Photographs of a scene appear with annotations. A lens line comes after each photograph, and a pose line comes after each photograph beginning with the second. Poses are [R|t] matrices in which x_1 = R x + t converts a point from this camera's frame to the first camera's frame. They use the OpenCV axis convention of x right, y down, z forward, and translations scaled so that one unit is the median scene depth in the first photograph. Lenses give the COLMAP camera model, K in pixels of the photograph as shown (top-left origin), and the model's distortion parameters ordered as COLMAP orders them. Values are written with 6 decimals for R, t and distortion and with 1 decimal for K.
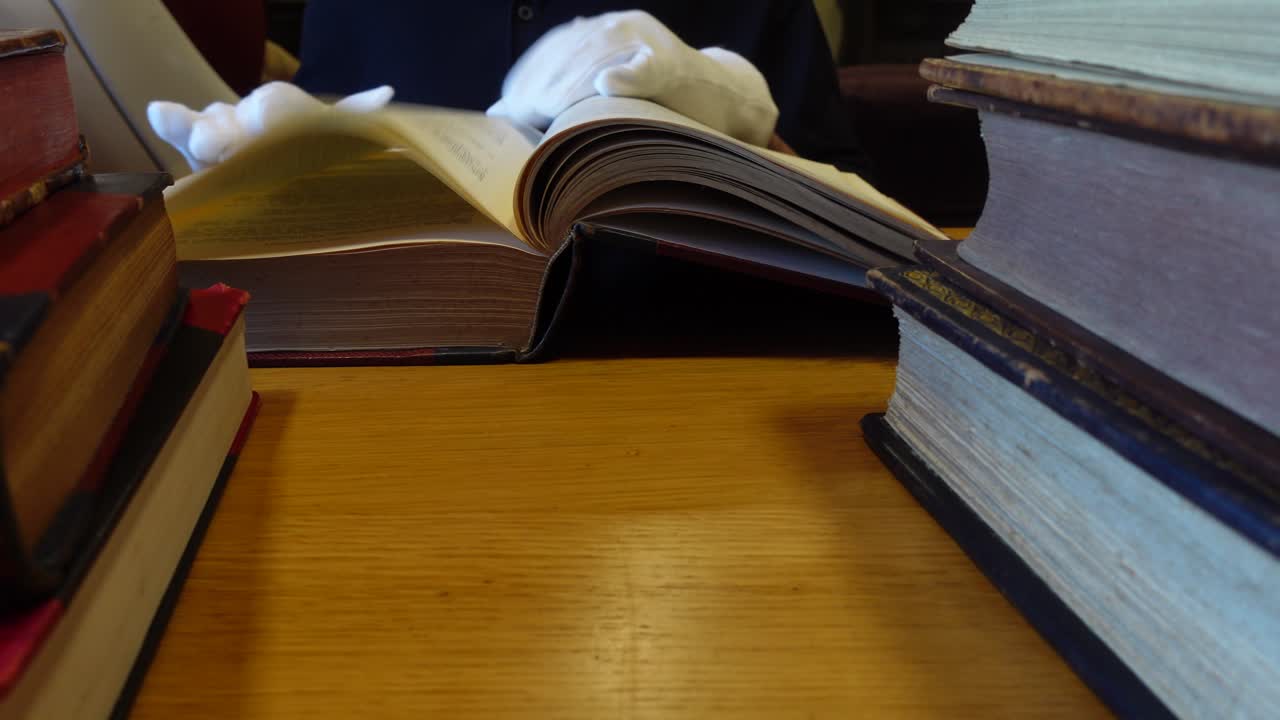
lens RADIAL K [[953.8, 0, 641.1], [0, 953.8, 361.9], [0, 0, 1]] dist [-0.027505, 0.003624]
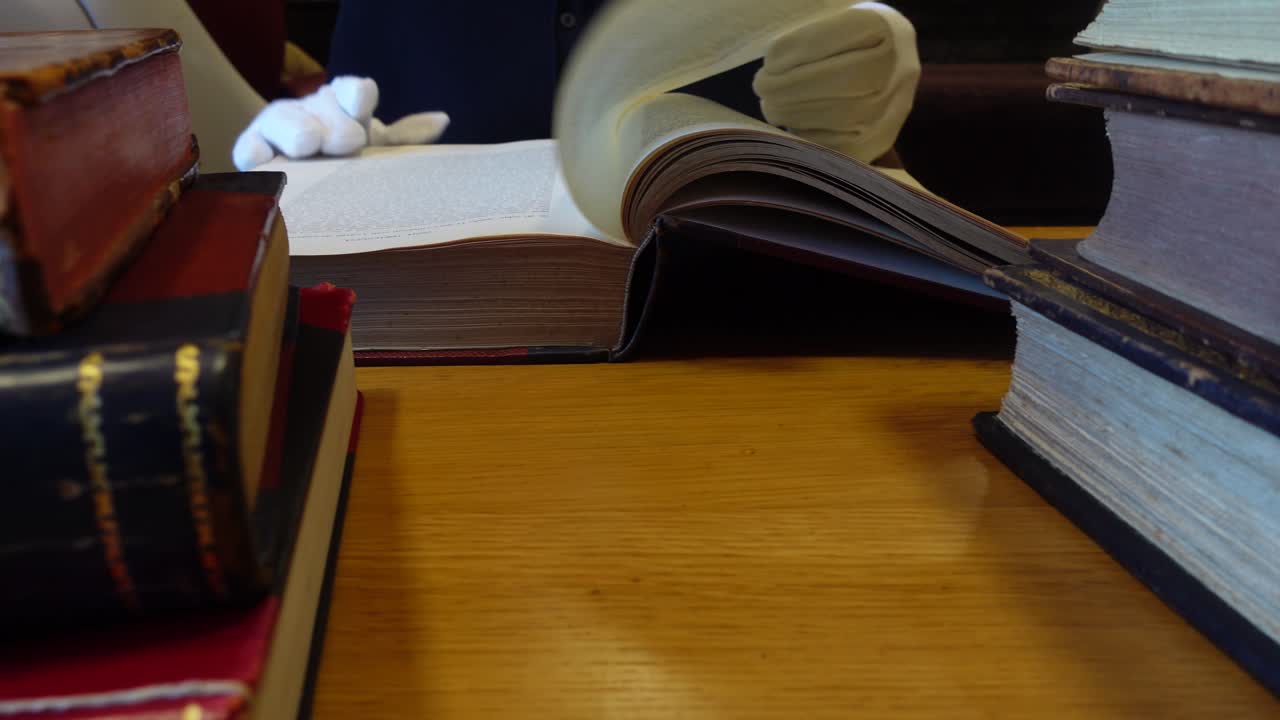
lens RADIAL K [[953.8, 0, 639.7], [0, 953.8, 362.0], [0, 0, 1]] dist [-0.027505, 0.003624]
pose [[0.999951, 0.000308, -0.009903, -0.134006], [-0.000301, 1.000000, 0.000648, 0.000727], [0.009903, -0.000645, 0.999951, -0.001796]]
